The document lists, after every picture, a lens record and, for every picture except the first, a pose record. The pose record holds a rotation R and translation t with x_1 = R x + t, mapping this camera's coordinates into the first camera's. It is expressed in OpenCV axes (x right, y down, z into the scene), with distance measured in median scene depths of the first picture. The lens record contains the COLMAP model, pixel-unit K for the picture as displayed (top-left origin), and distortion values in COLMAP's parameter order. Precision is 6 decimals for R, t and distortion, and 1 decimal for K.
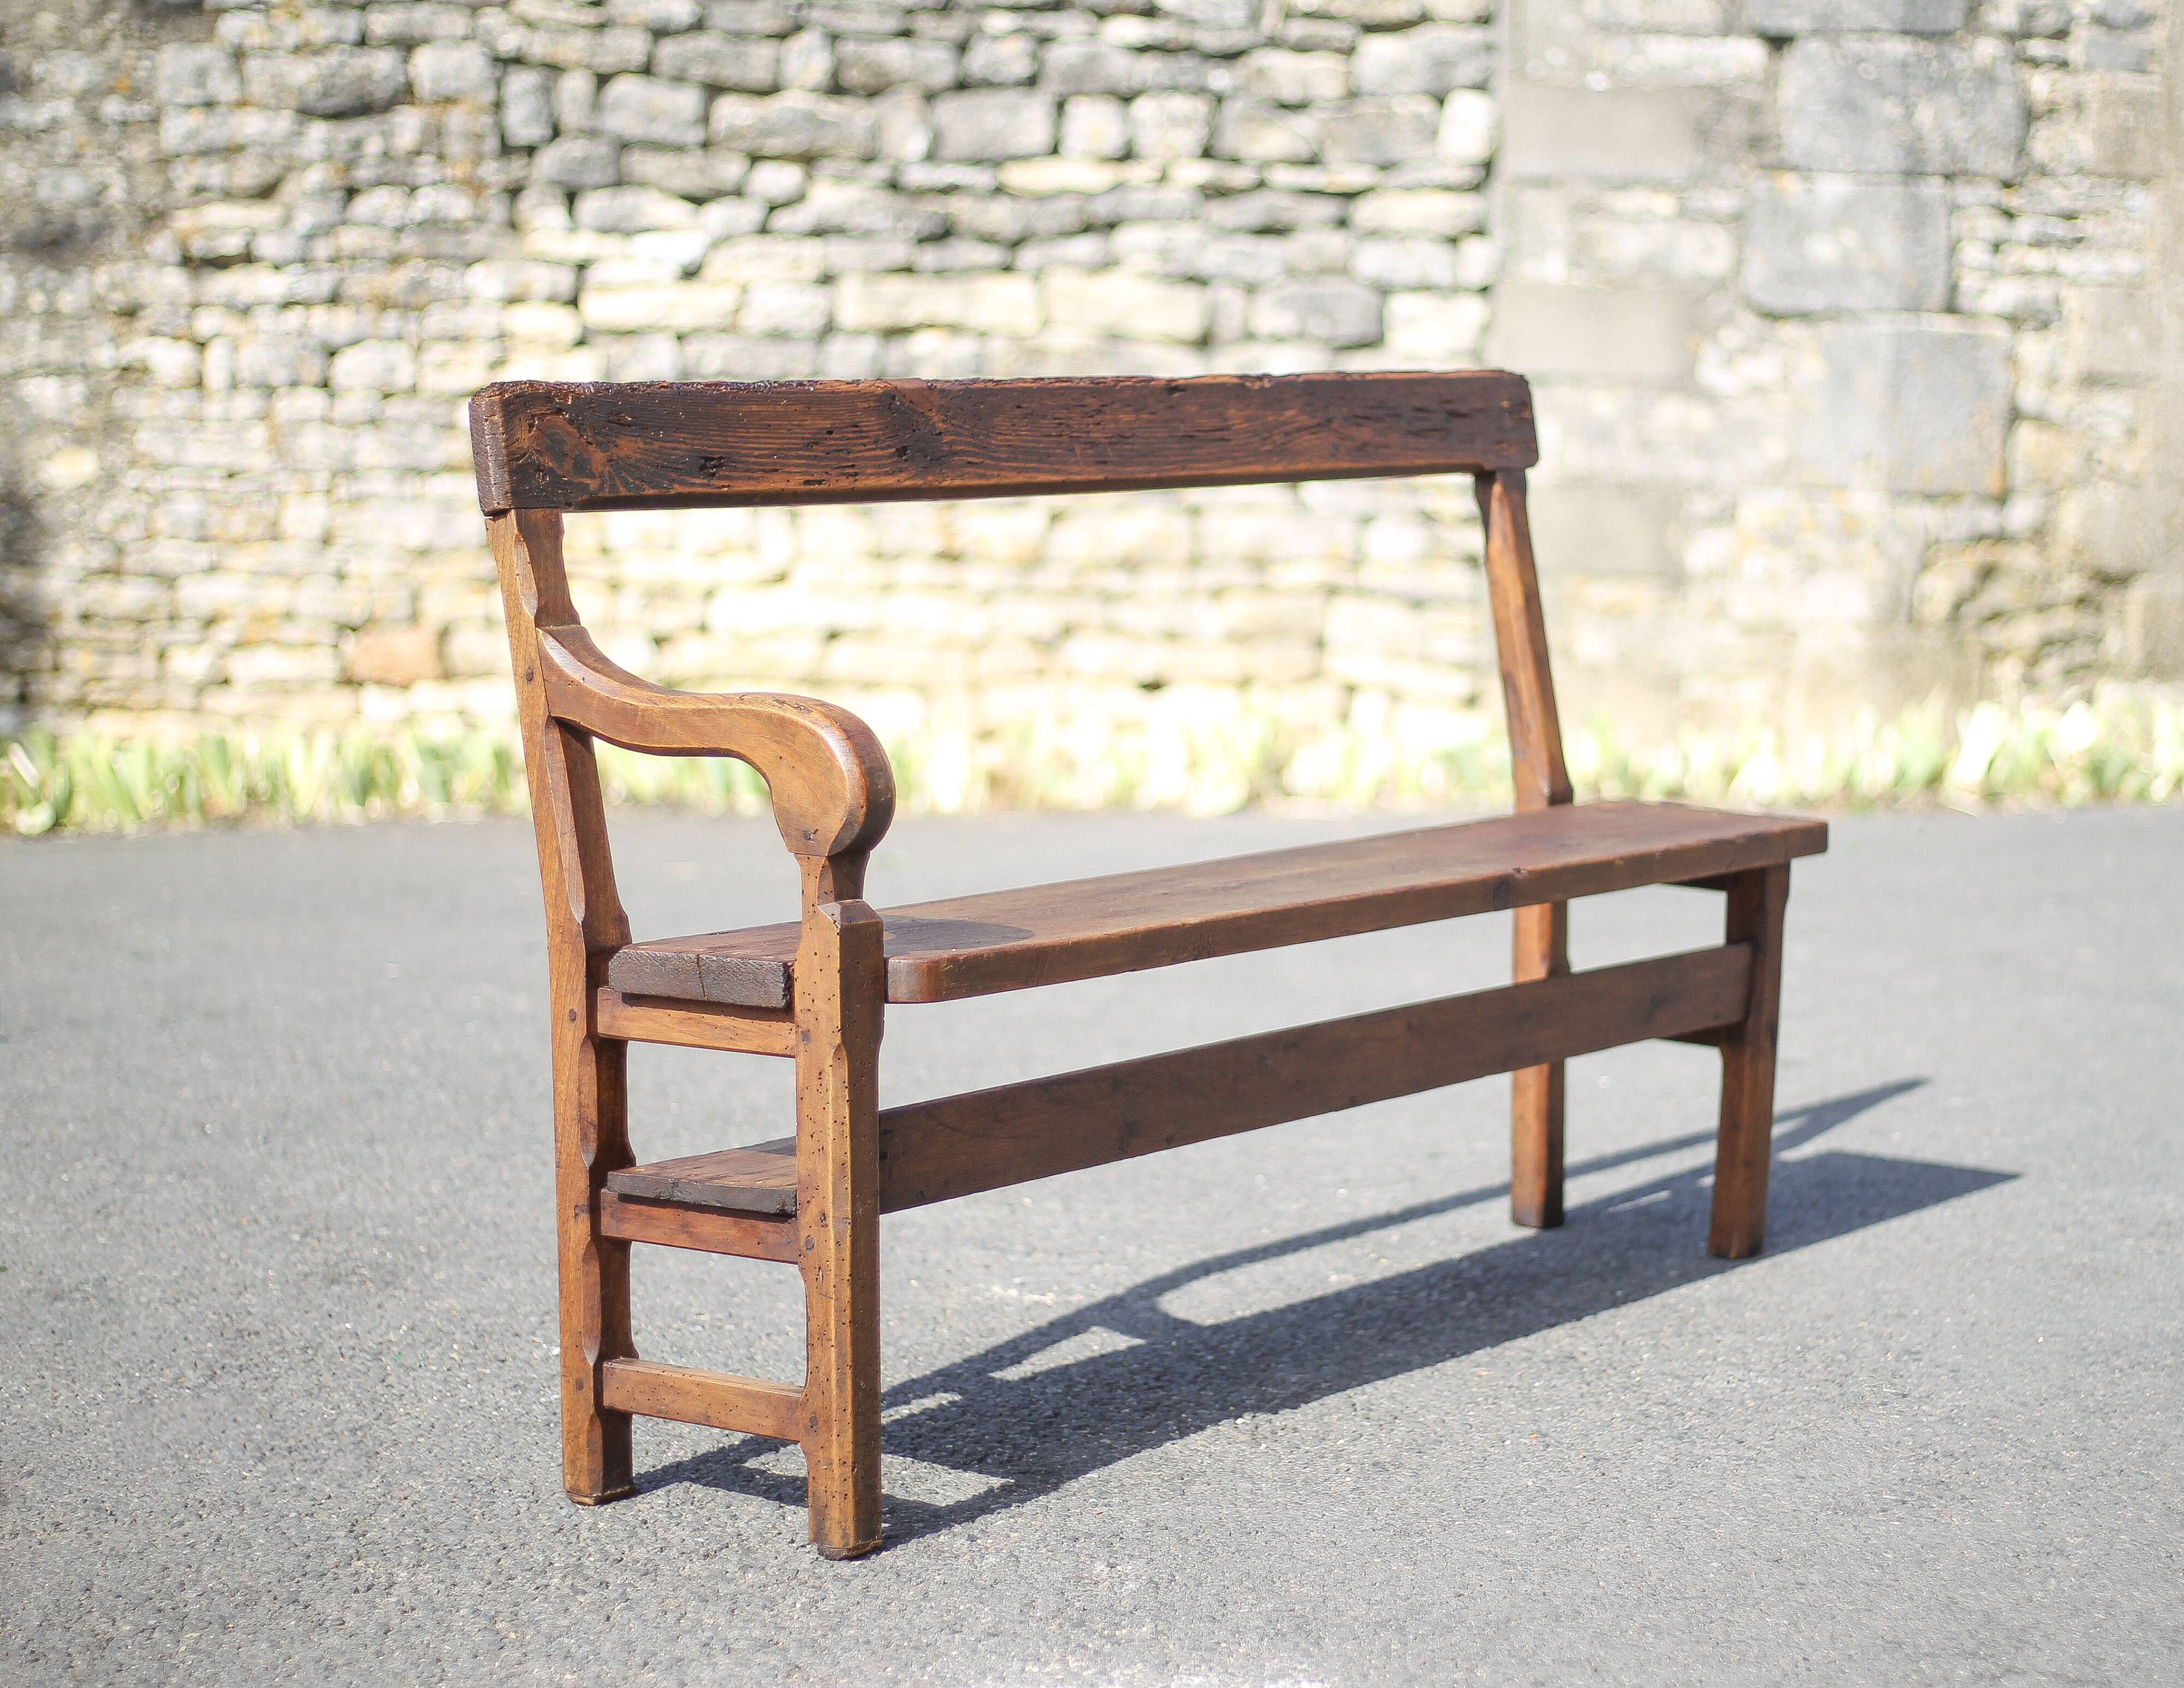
lens RADIAL K [[4945.6, 0, 1089.4], [0, 4945.6, 834.7], [0, 0, 1]] dist [-0.104249, 0.000000]
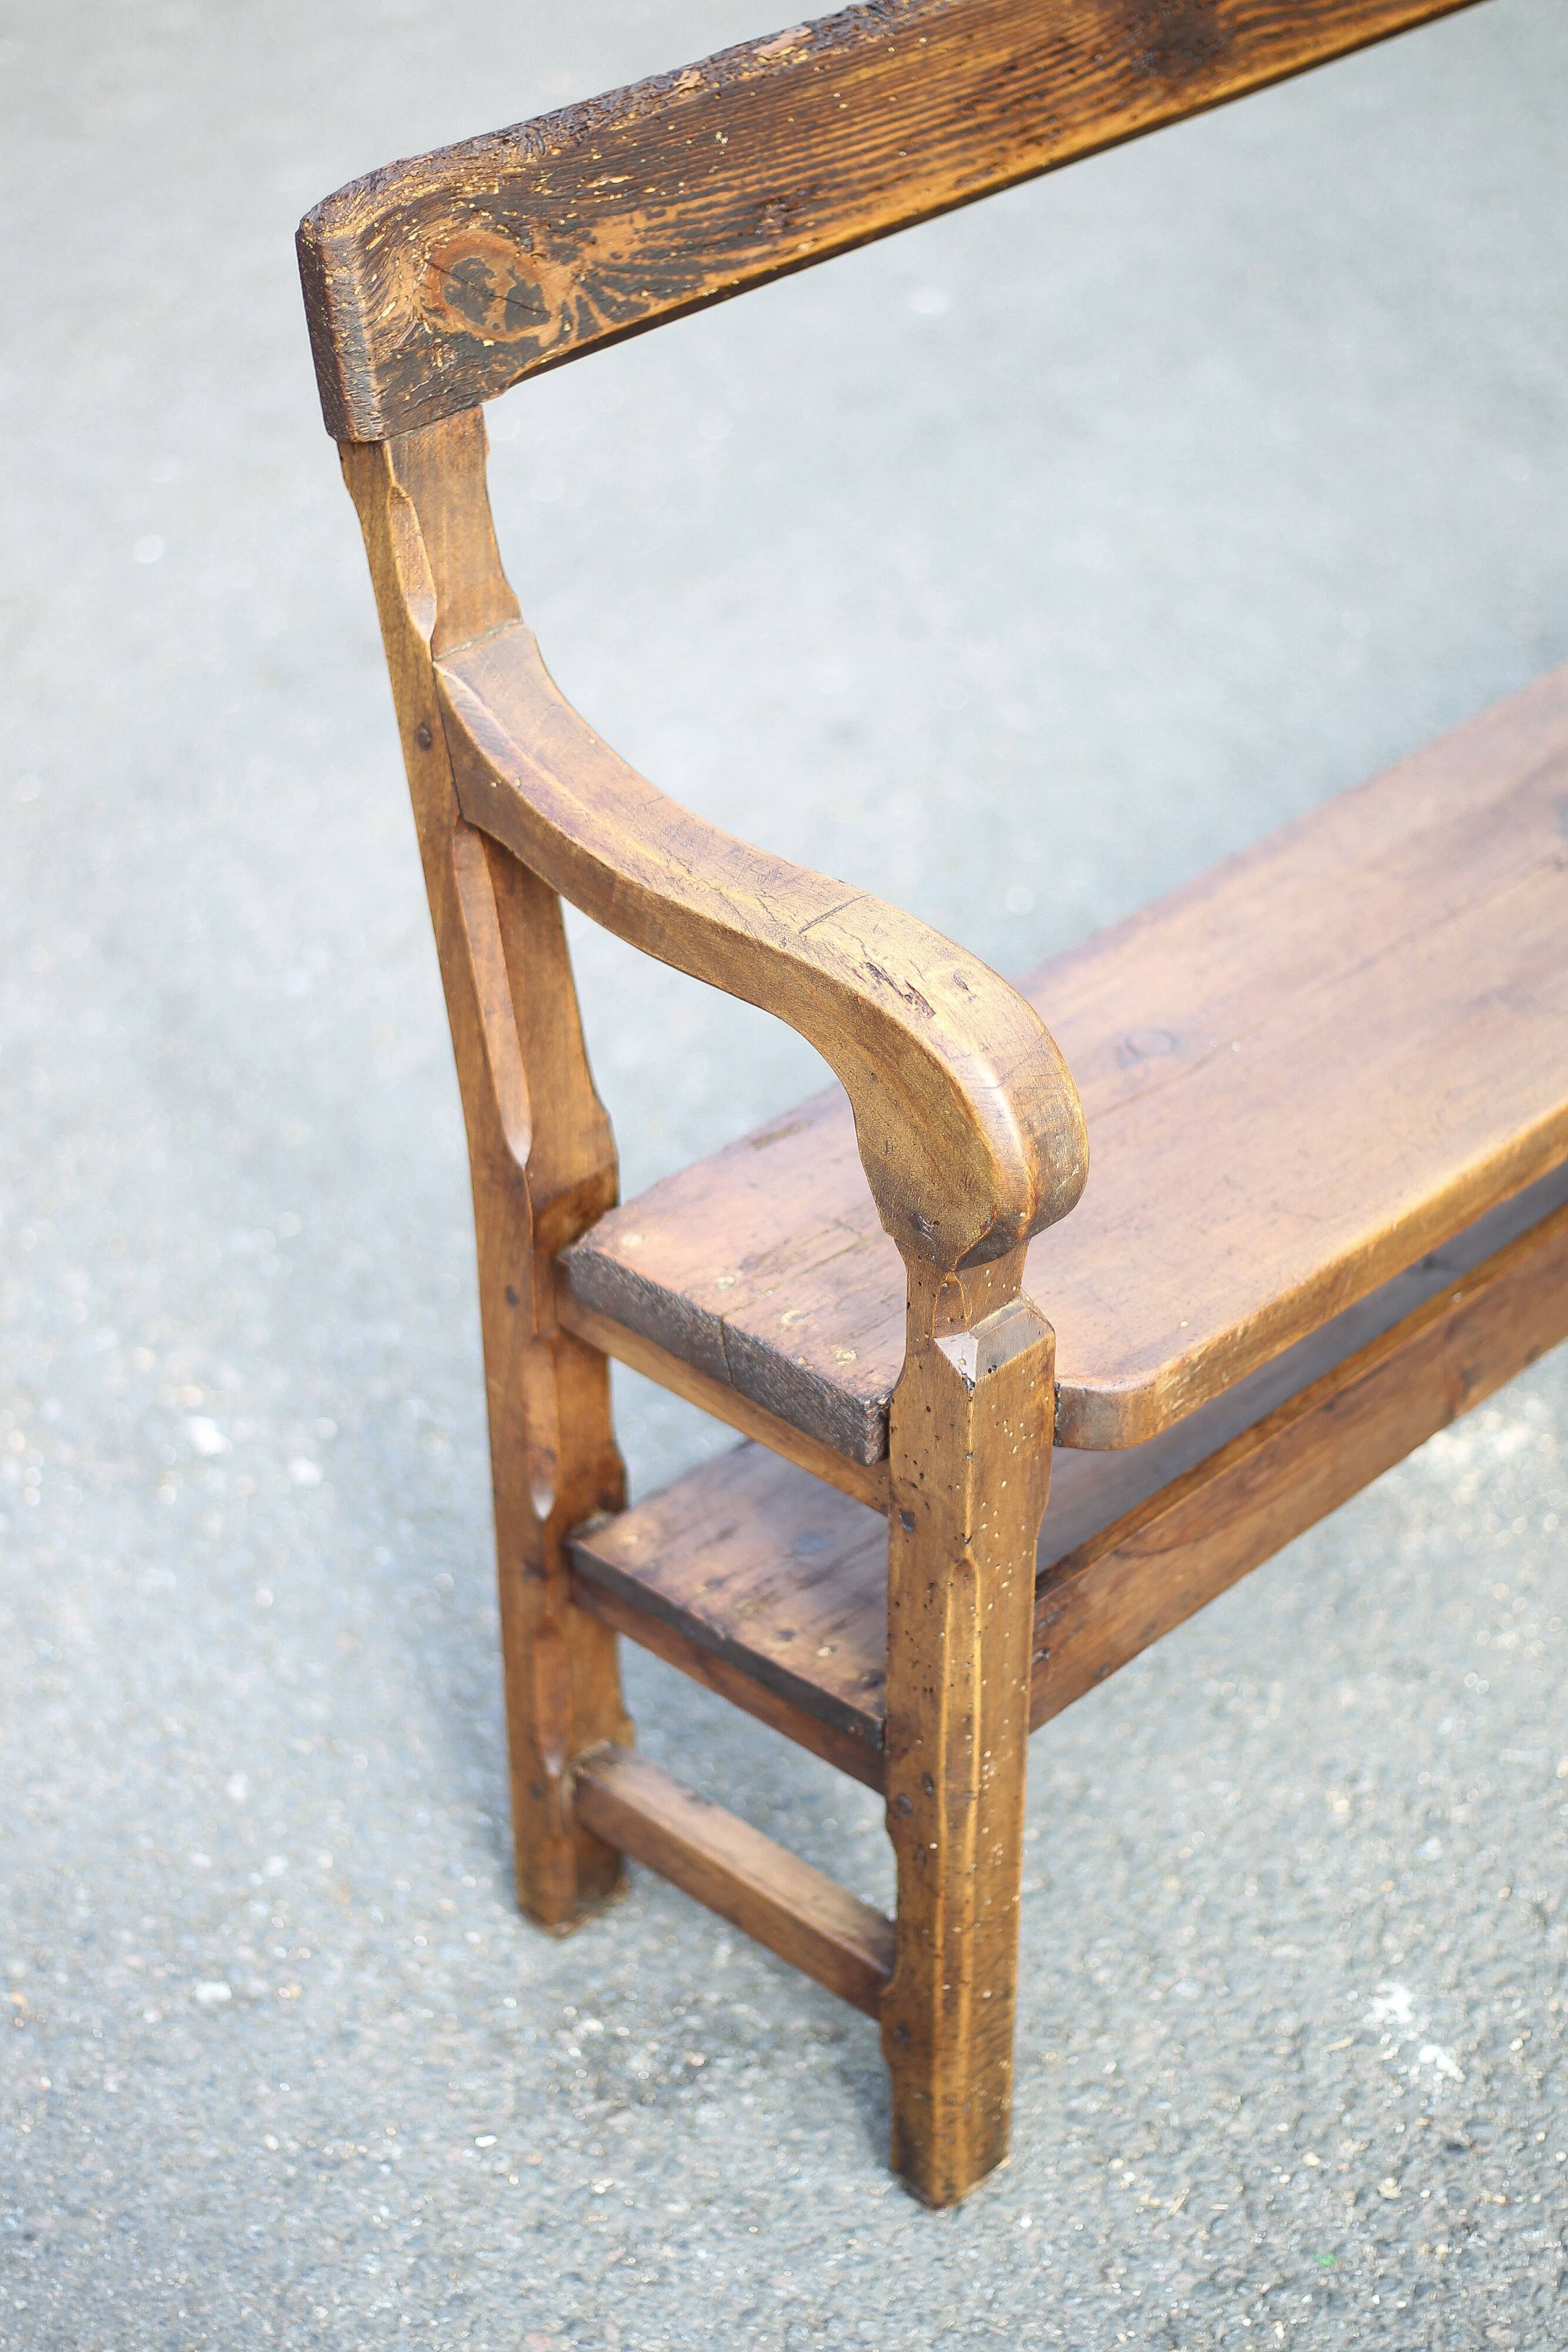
lens RADIAL K [[4658.1, 0, 780.5], [0, 4658.1, 1178.0], [0, 0, 1]] dist [-0.118522, 0.000000]
pose [[0.993646, 0.063393, -0.092999, -0.024153], [-0.010830, 0.876311, 0.481623, -0.232199], [0.112027, -0.477556, 0.871430, 0.532818]]
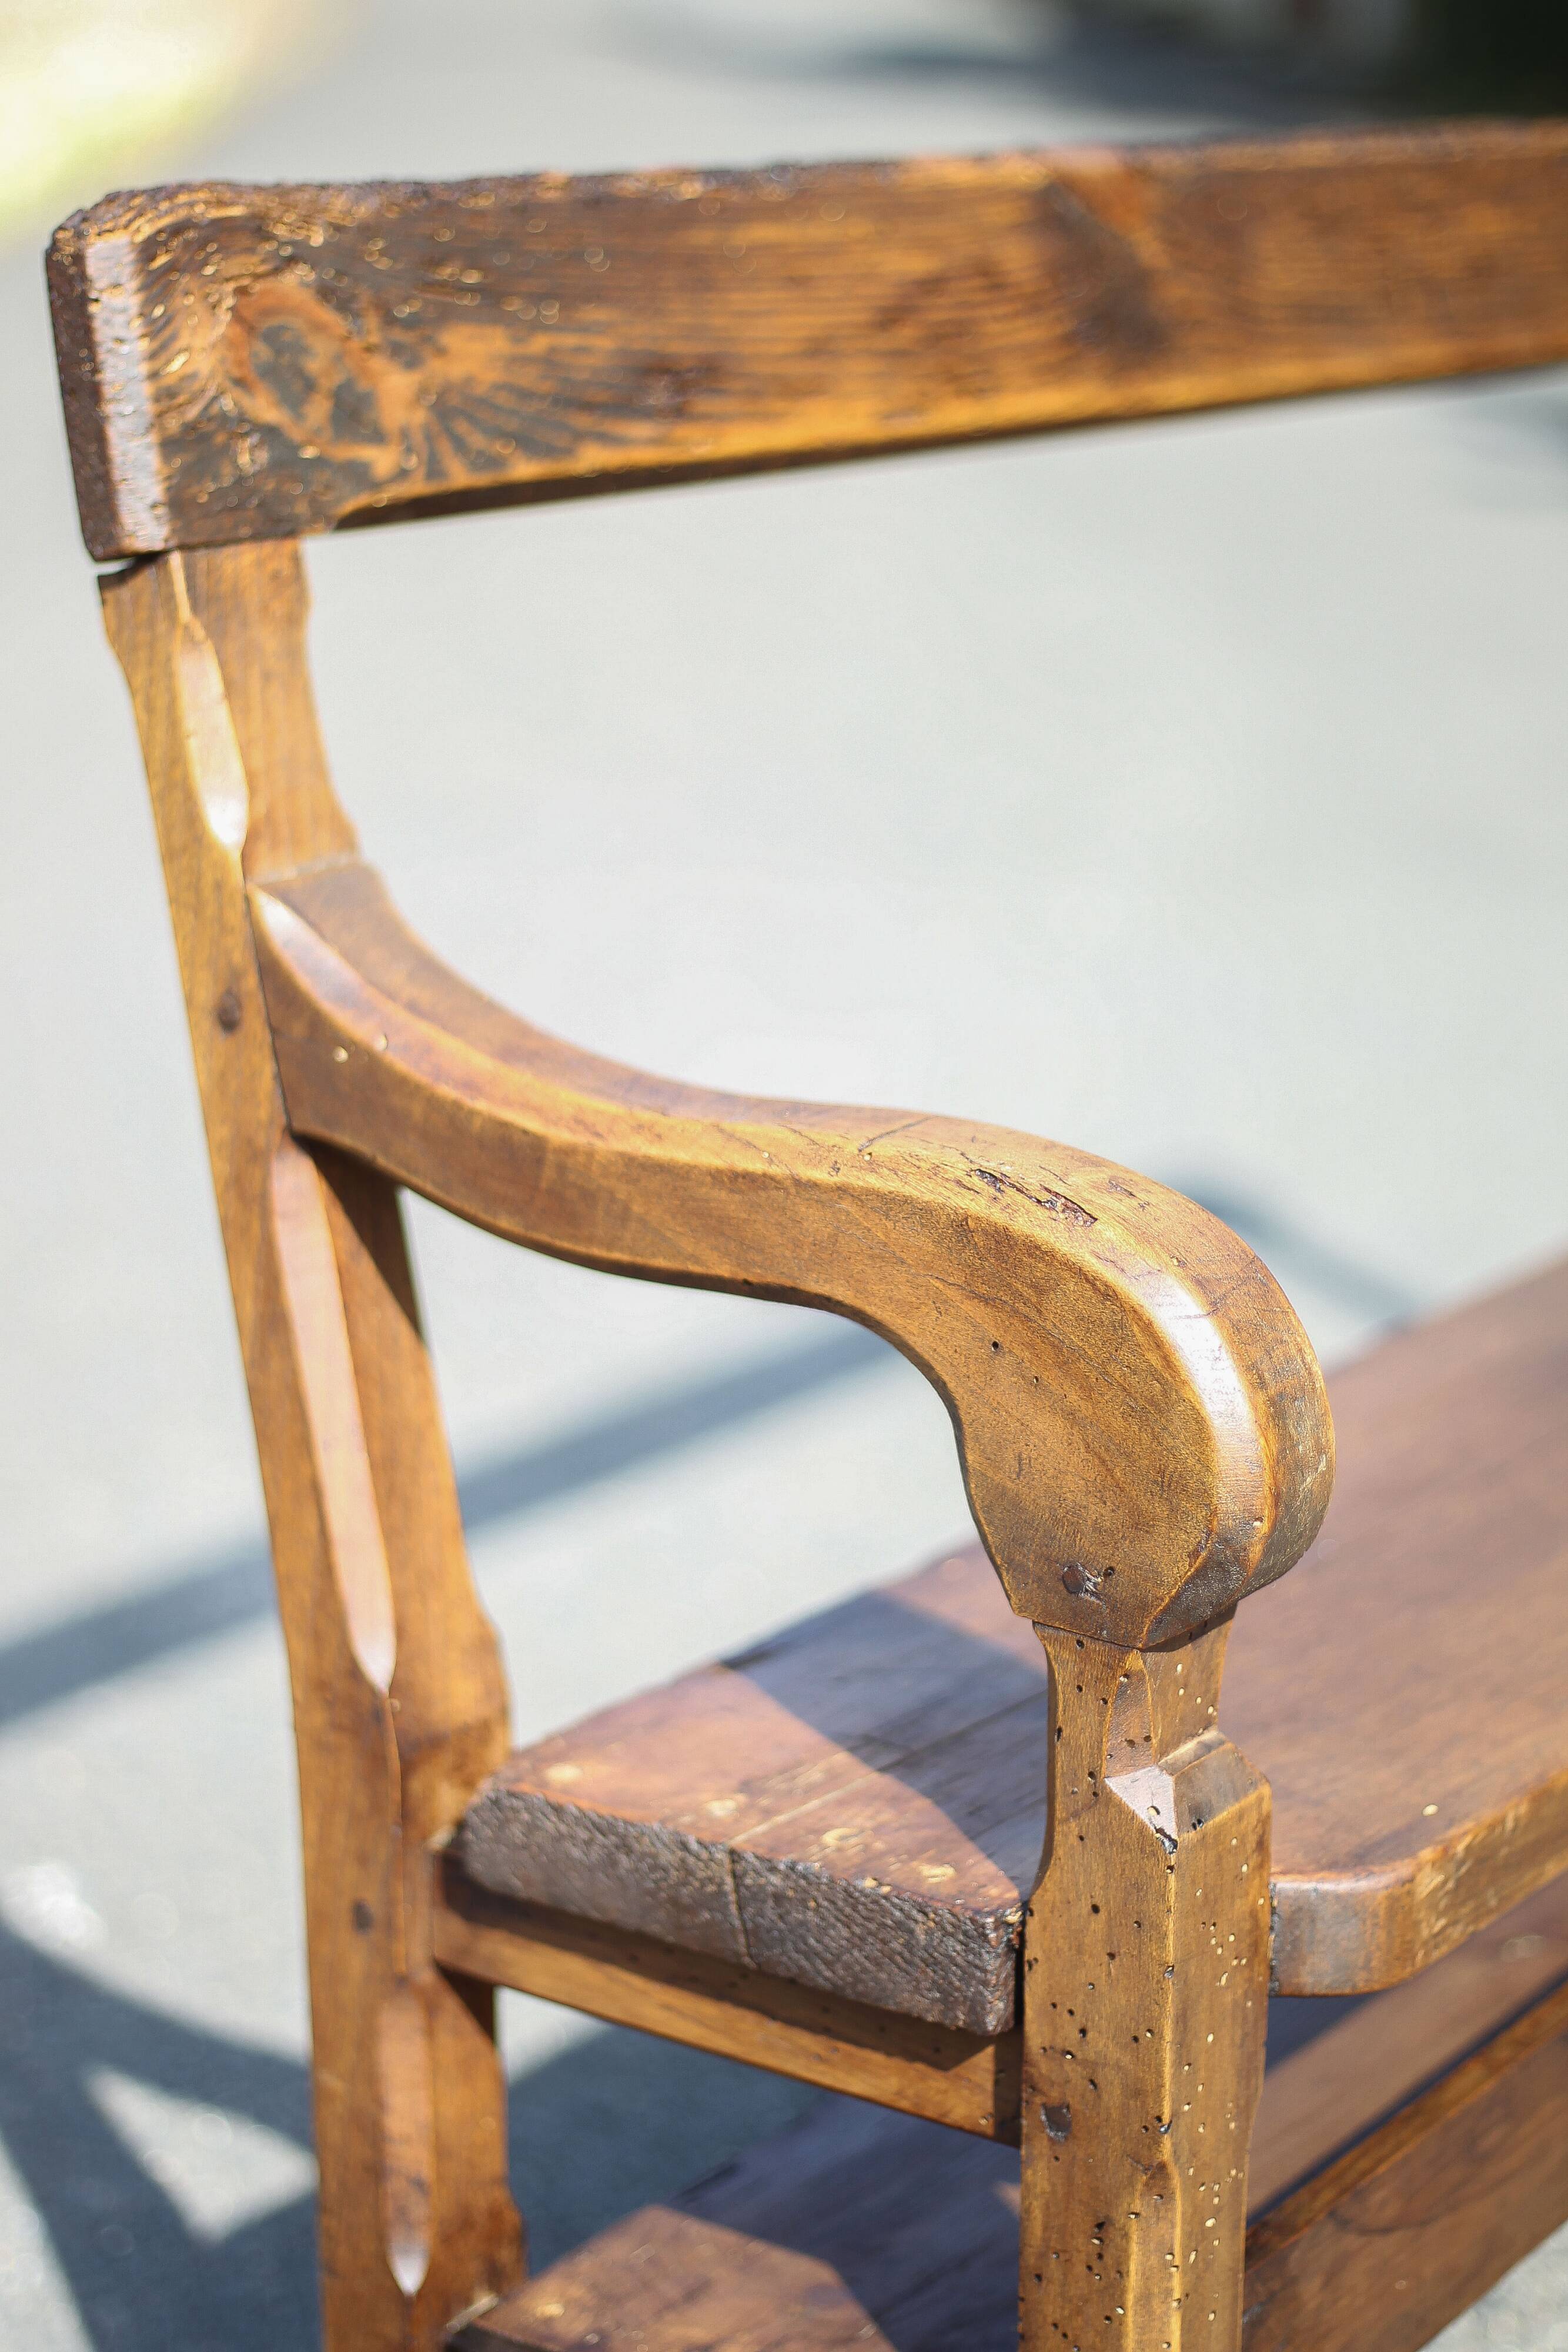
lens RADIAL K [[4658.1, 0, 793.4], [0, 4658.1, 1182.7], [0, 0, 1]] dist [-0.118522, 0.000000]
pose [[0.999262, -0.004254, 0.038172, -0.083932], [-0.001833, 0.987432, 0.158031, -0.073152], [-0.038364, -0.157984, 0.986696, 0.651800]]
